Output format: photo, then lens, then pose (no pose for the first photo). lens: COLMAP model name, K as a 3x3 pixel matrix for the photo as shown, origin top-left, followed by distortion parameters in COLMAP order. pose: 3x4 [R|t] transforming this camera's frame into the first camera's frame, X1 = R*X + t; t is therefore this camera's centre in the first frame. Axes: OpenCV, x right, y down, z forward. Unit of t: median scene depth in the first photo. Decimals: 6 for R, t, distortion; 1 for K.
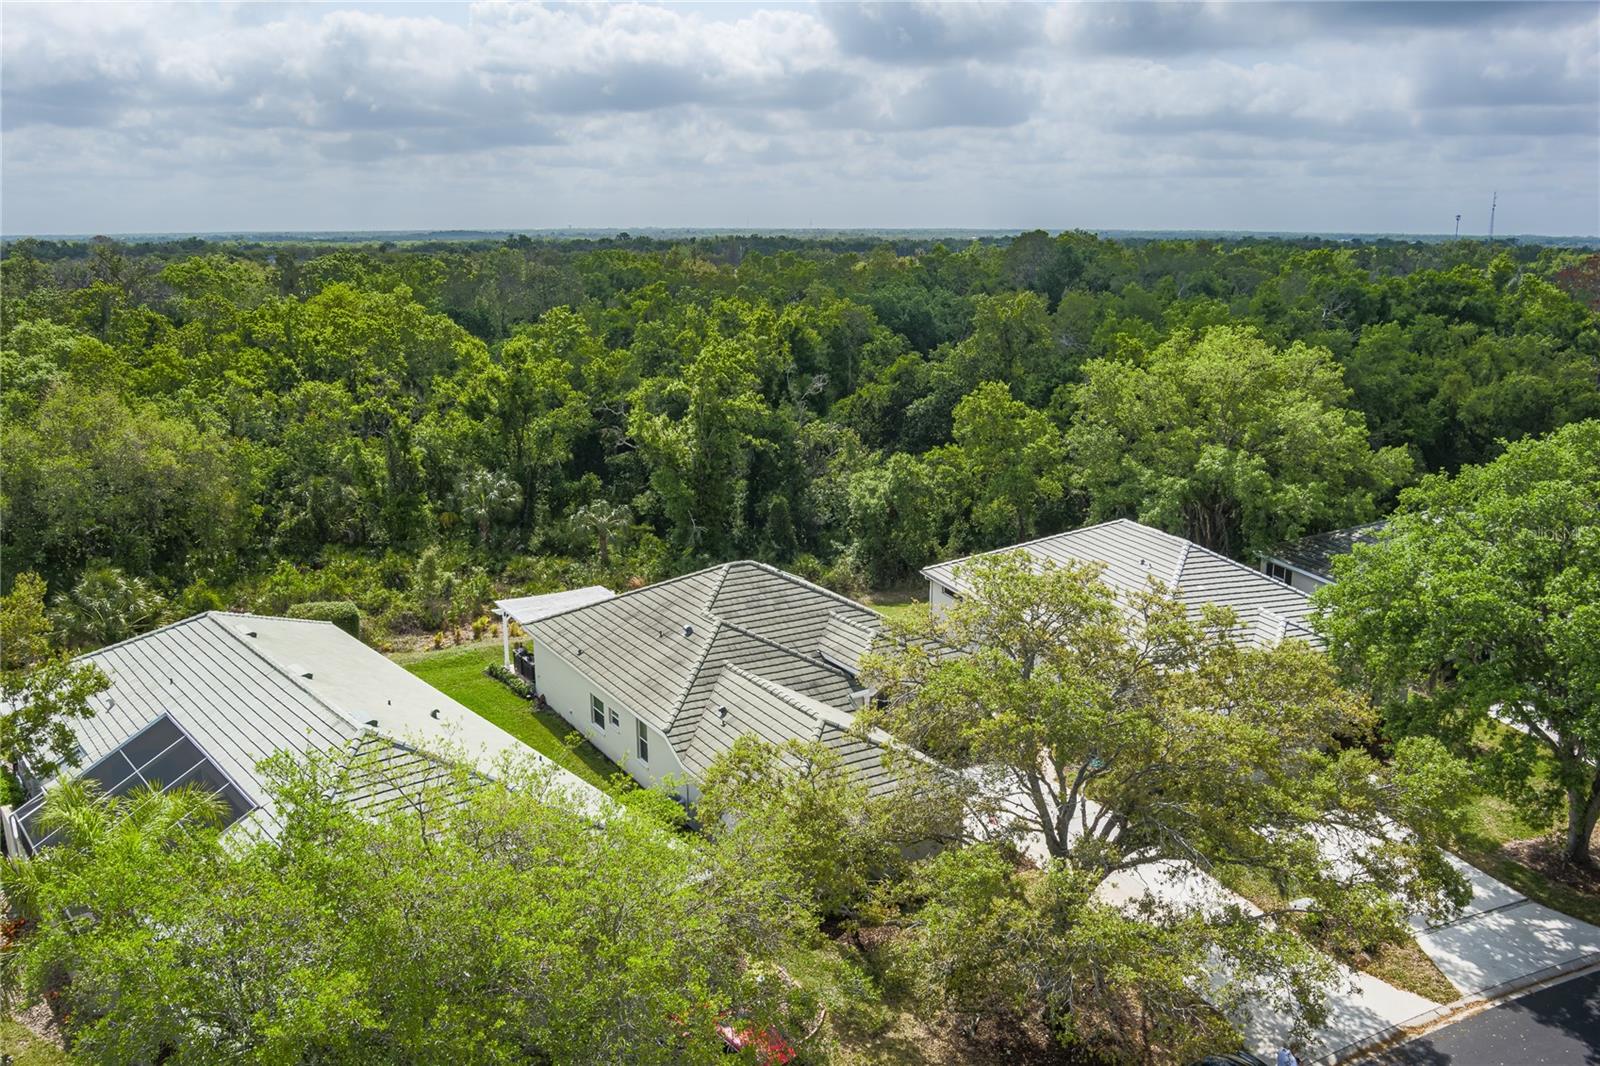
lens RADIAL K [[1301.0, 0, 800.0], [0, 1301.0, 533.0], [0, 0, 1]] dist [-0.056947, -0.002518]
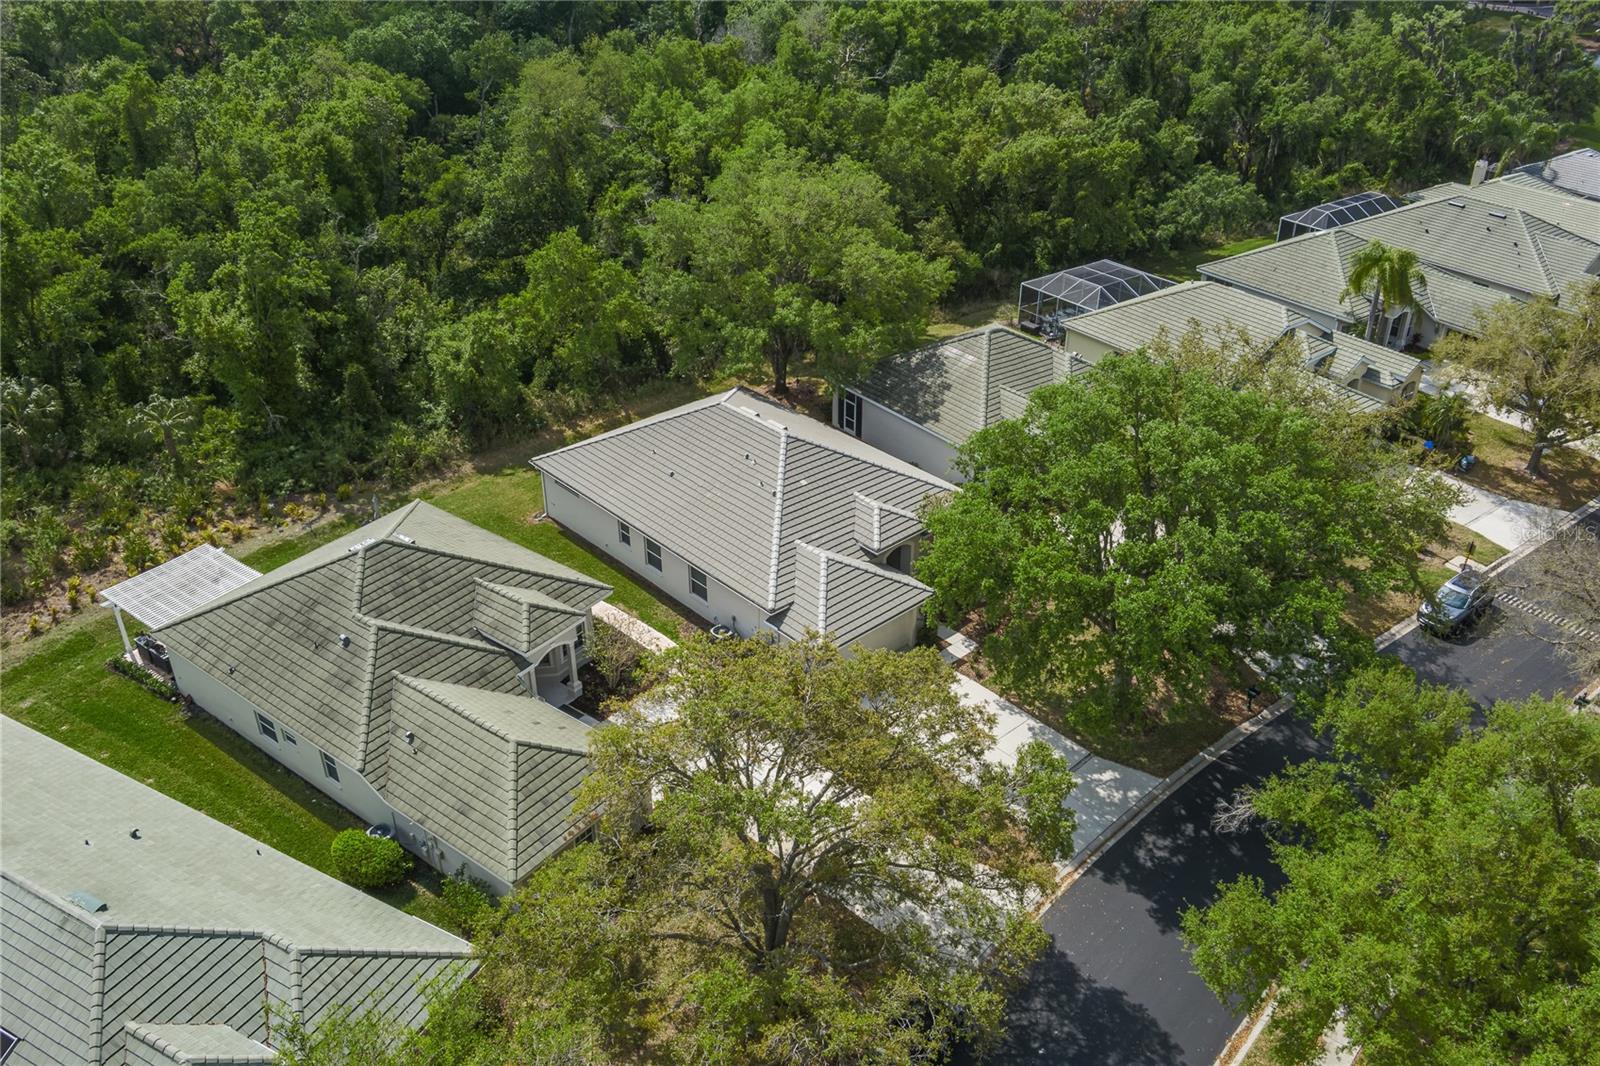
lens RADIAL K [[1301.0, 0, 800.0], [0, 1301.0, 533.0], [0, 0, 1]] dist [-0.056947, -0.002518]
pose [[0.927138, -0.185781, 0.325424, -0.065511], [0.077643, 0.944841, 0.318193, -0.280127], [-0.366588, -0.269742, 0.890422, -0.003961]]
